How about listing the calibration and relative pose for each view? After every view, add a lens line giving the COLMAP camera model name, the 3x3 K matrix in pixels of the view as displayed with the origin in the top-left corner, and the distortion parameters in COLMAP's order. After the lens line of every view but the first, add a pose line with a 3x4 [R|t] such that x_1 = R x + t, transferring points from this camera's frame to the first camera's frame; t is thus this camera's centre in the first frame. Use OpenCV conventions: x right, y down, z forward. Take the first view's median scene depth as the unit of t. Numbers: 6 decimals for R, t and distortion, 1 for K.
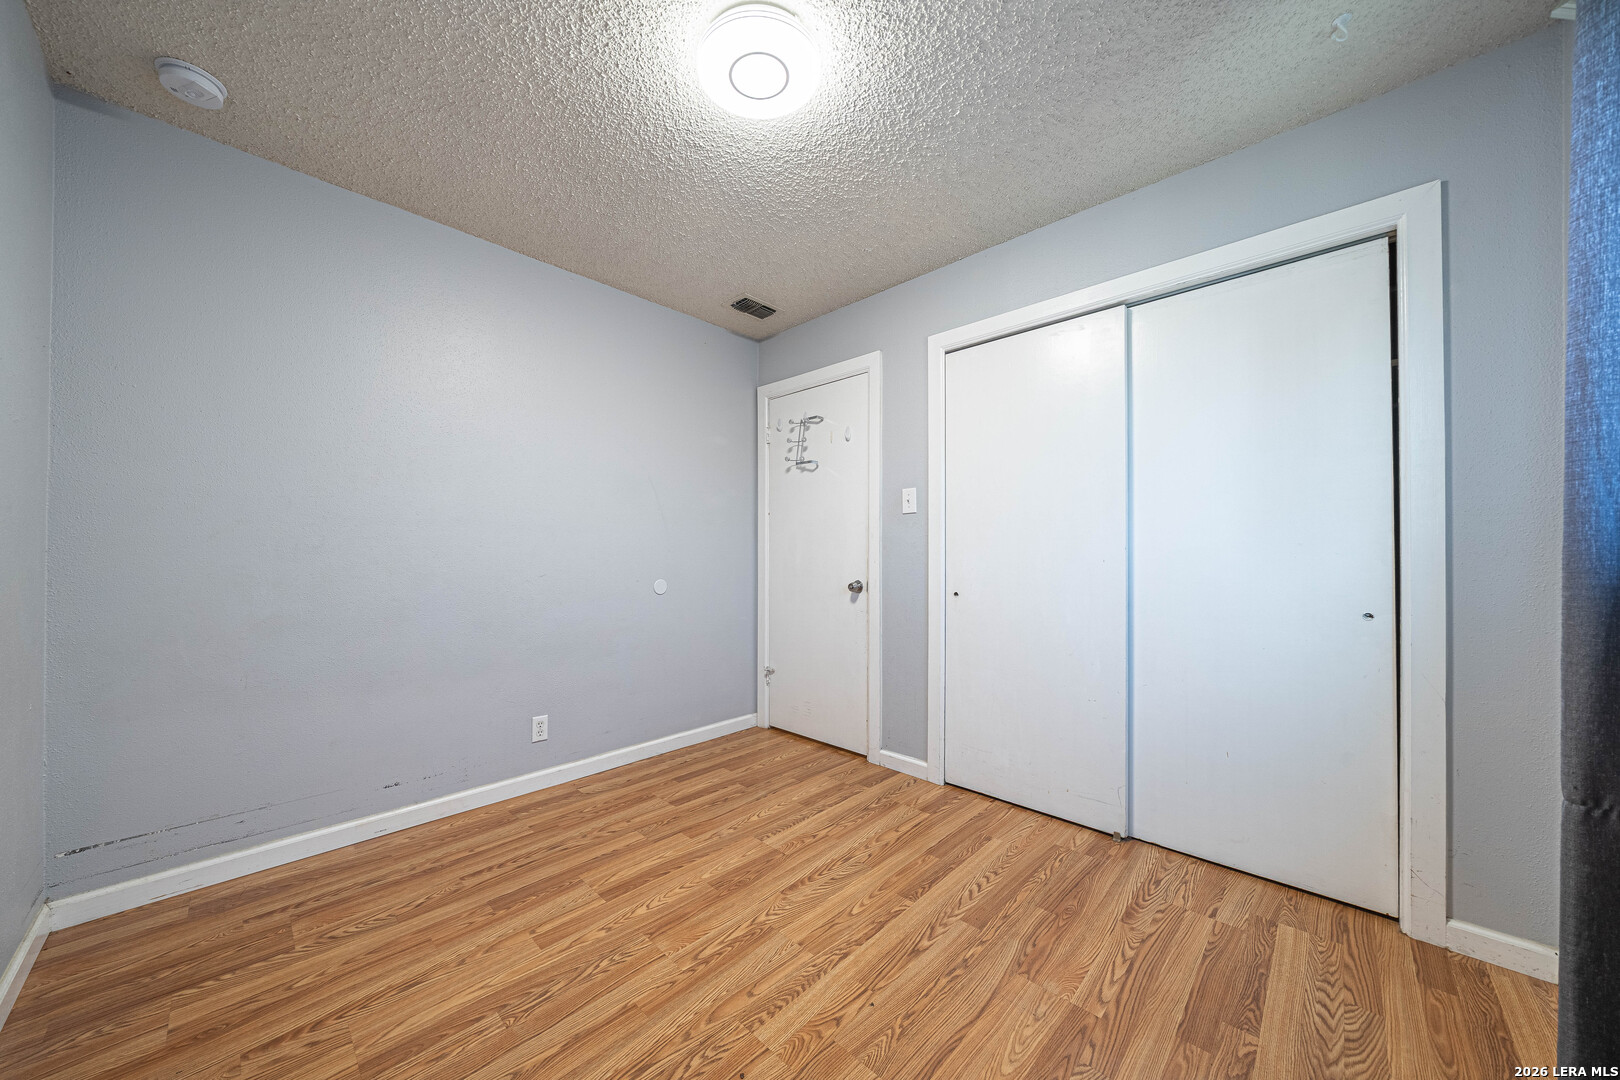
lens RADIAL K [[556.7, 0, 810.2], [0, 556.7, 548.6], [0, 0, 1]] dist [-0.005616, 0.000004]
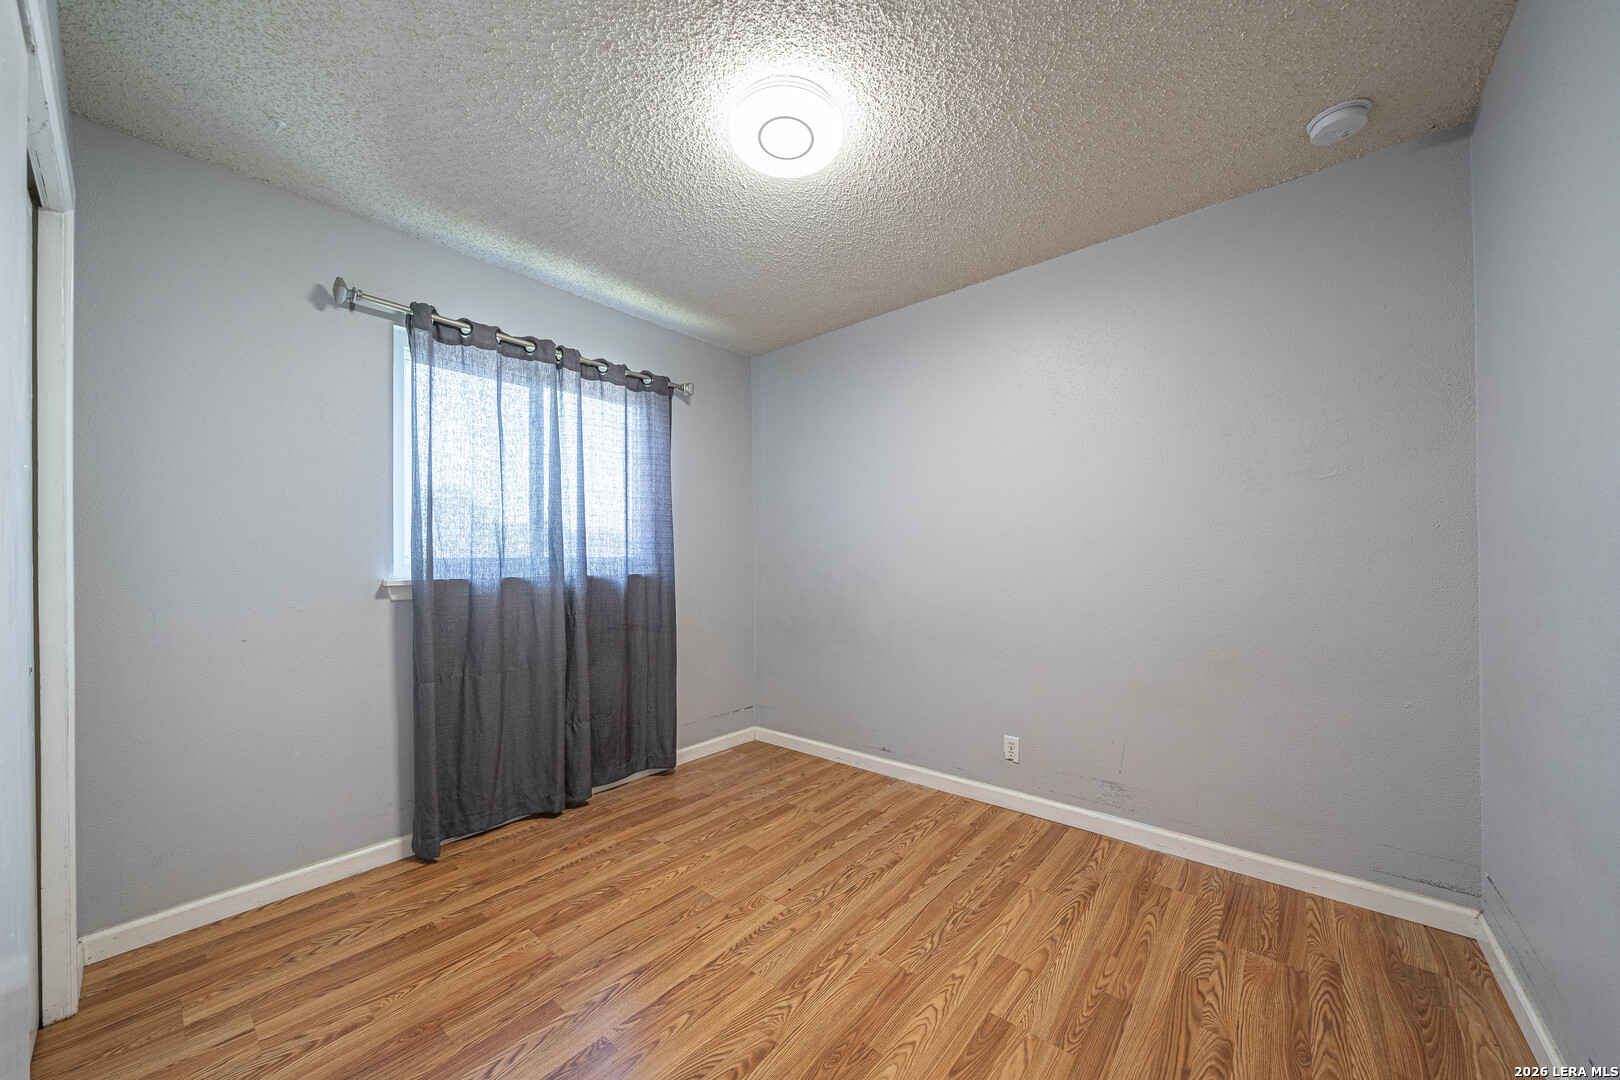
lens RADIAL K [[556.7, 0, 813.7], [0, 556.7, 550.3], [0, 0, 1]] dist [-0.005616, 0.000004]
pose [[-0.997602, 0.005920, -0.068952, -0.065405], [0.007595, 0.999682, -0.024046, -0.026366], [0.068788, -0.024512, -0.997330, 2.060455]]
